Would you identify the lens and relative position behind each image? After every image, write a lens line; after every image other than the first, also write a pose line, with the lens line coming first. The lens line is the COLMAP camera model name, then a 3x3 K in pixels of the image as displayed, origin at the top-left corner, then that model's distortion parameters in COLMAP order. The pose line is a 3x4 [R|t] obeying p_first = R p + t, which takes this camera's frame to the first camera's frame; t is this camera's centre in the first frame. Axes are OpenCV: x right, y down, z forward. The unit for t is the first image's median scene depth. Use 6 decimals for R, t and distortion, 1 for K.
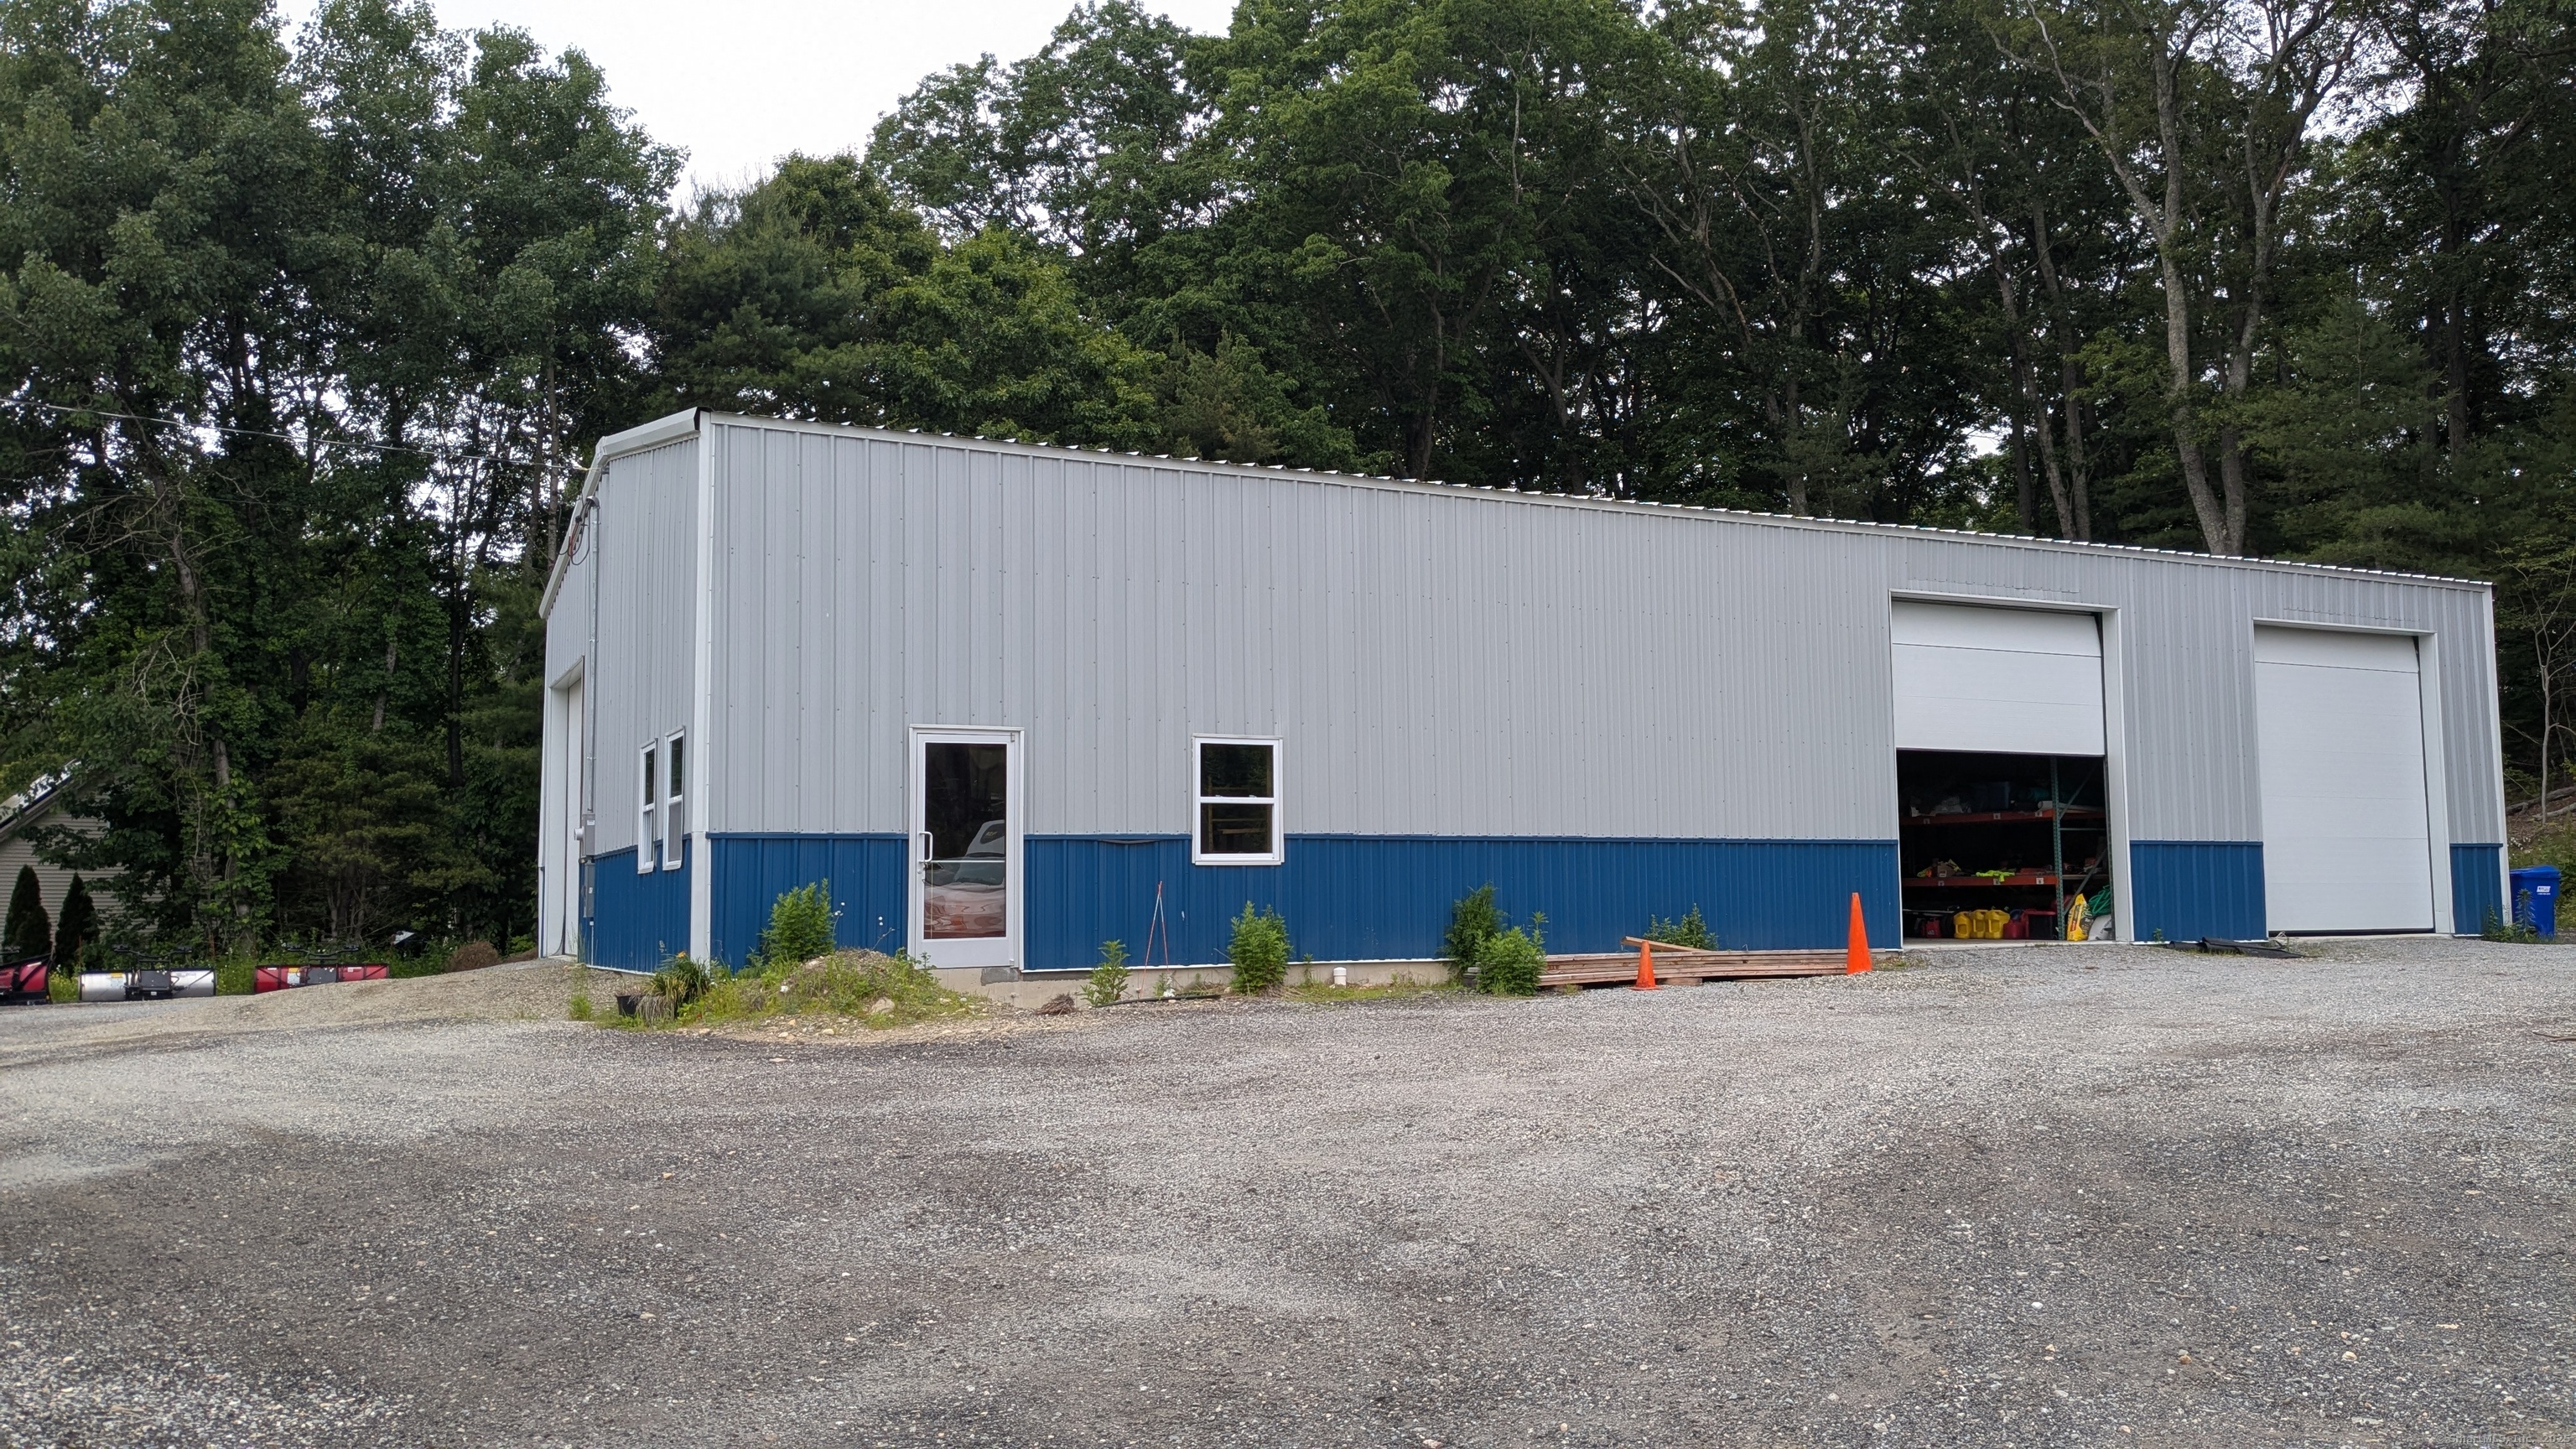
lens RADIAL K [[2083.9, 0, 1312.0], [0, 2083.9, 734.2], [0, 0, 1]] dist [0.036684, -0.012182]
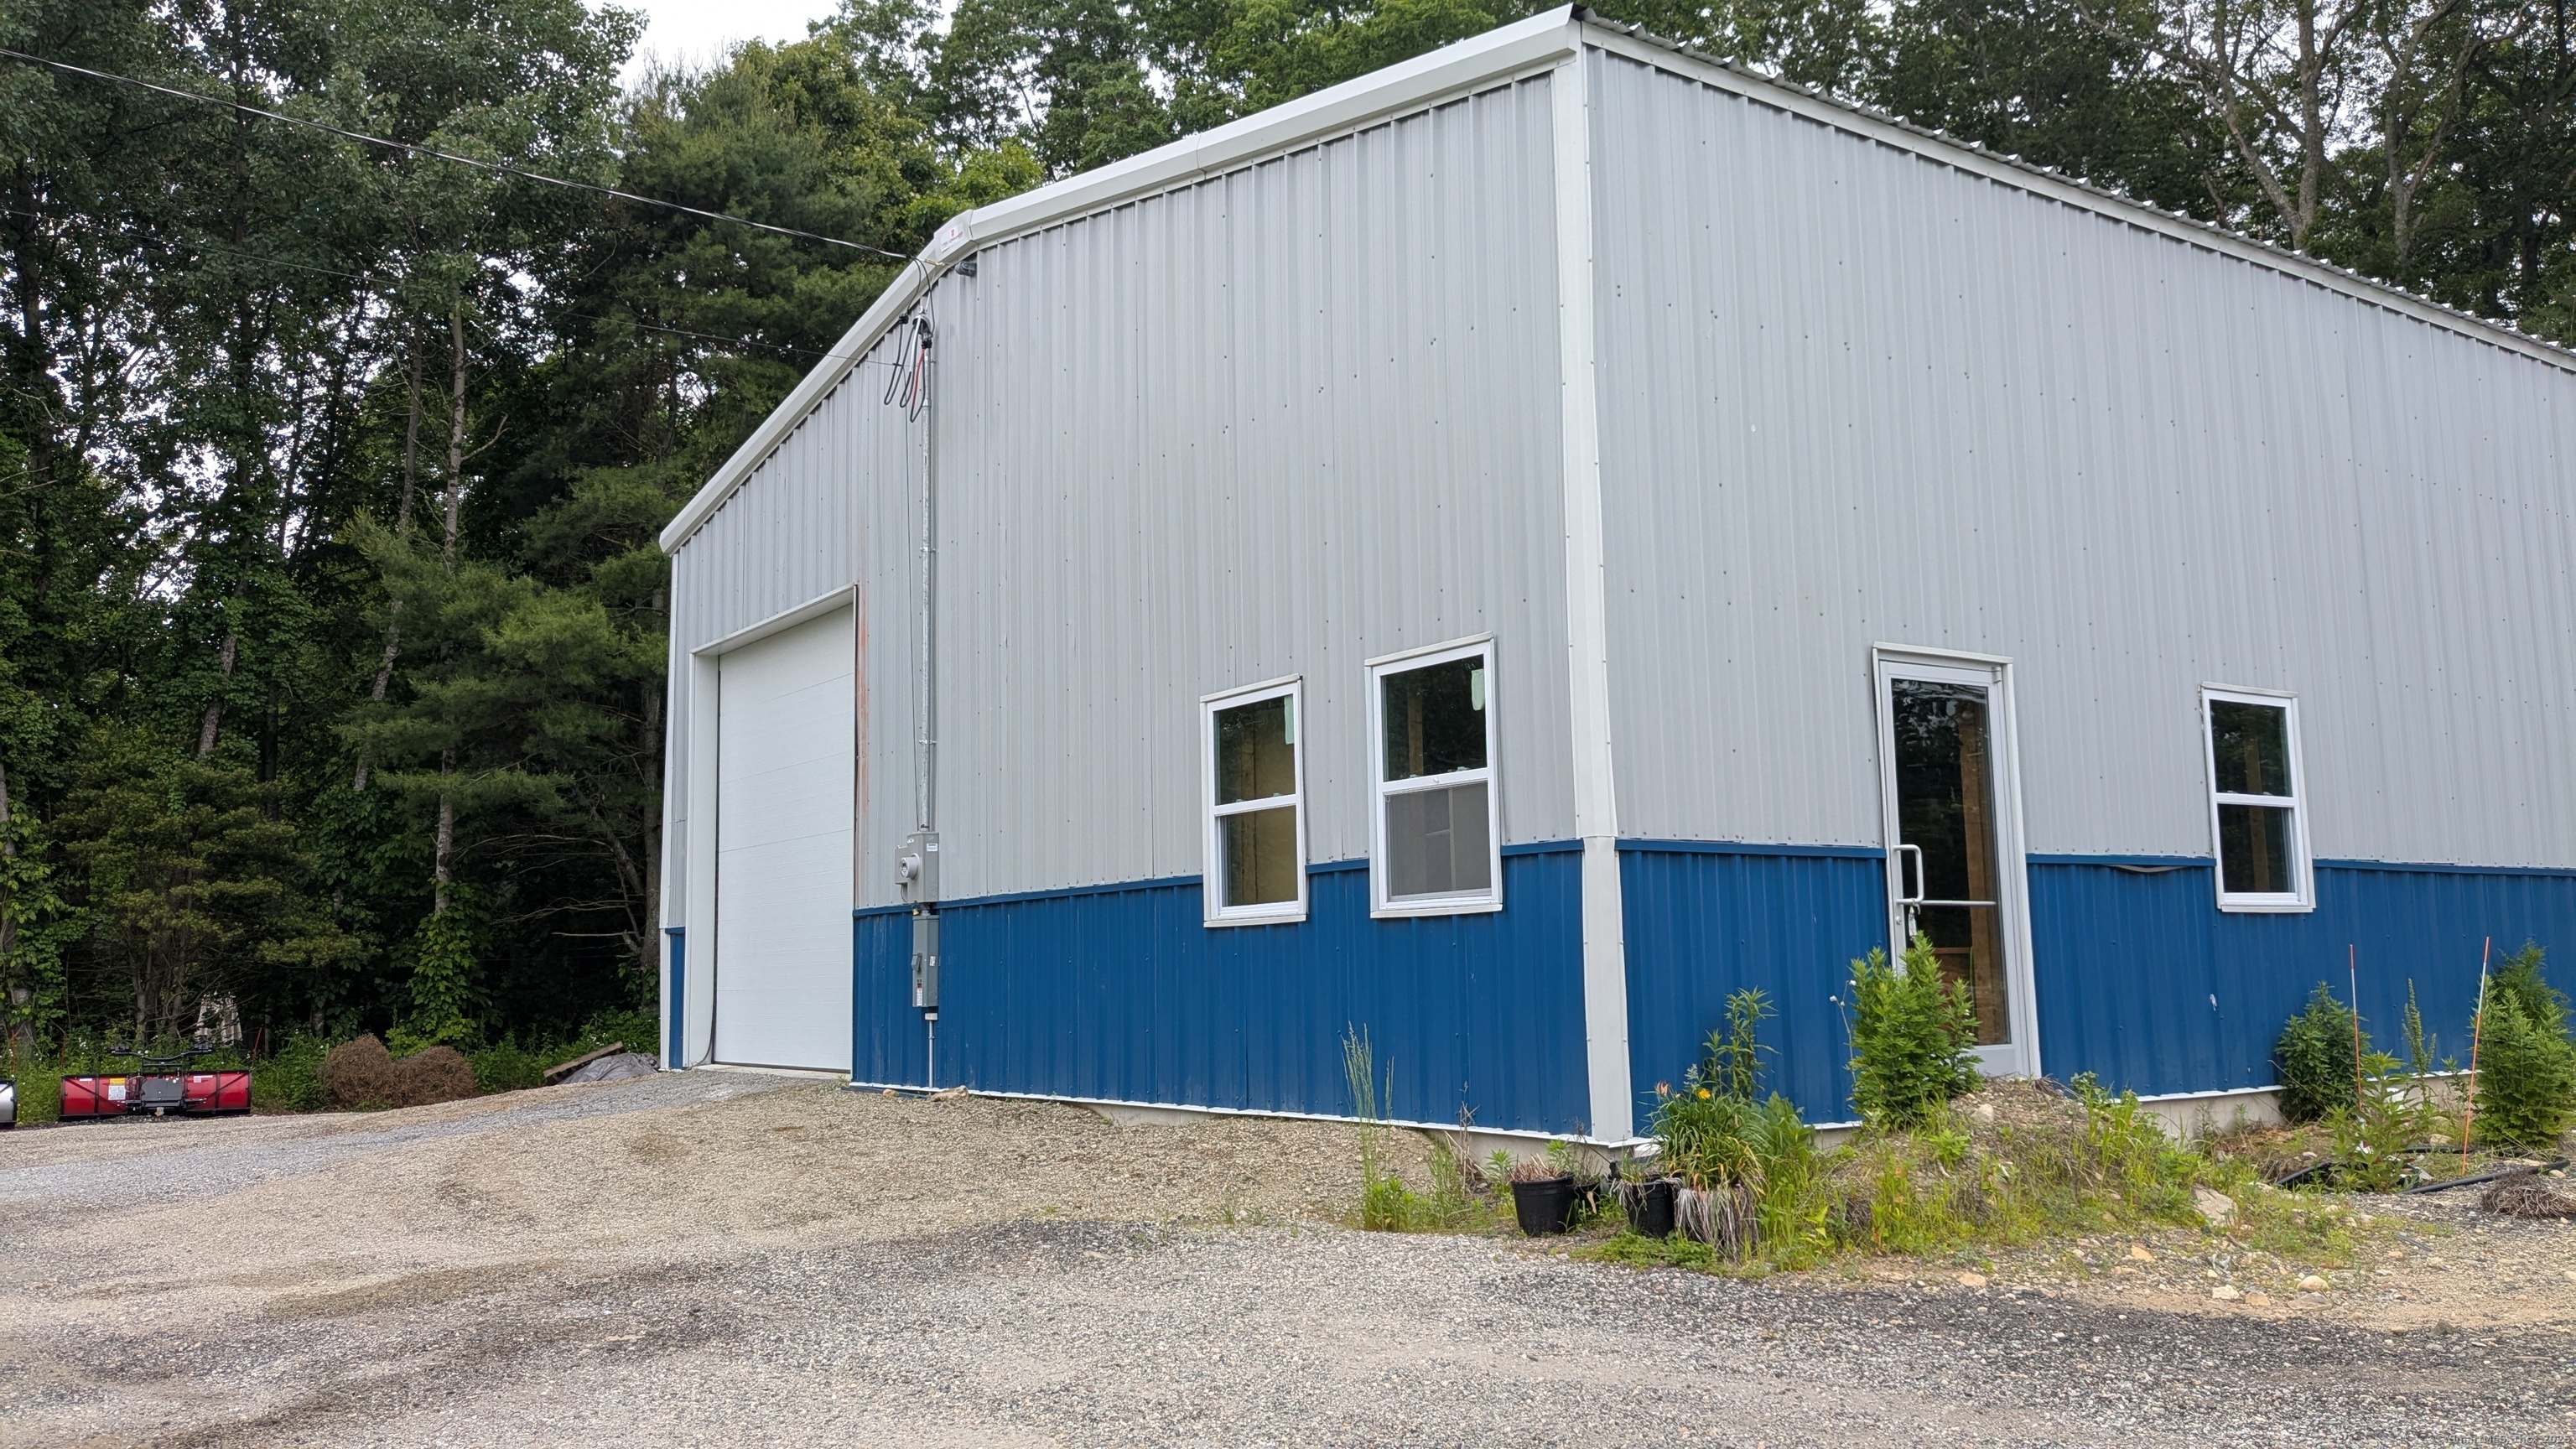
lens RADIAL K [[2083.9, 0, 1265.1], [0, 2083.9, 711.7], [0, 0, 1]] dist [0.036684, -0.012182]
pose [[0.990498, 0.011708, 0.137026, -0.181262], [-0.005433, 0.998923, -0.046083, 0.016619], [-0.137418, 0.044901, 0.989495, 0.214565]]
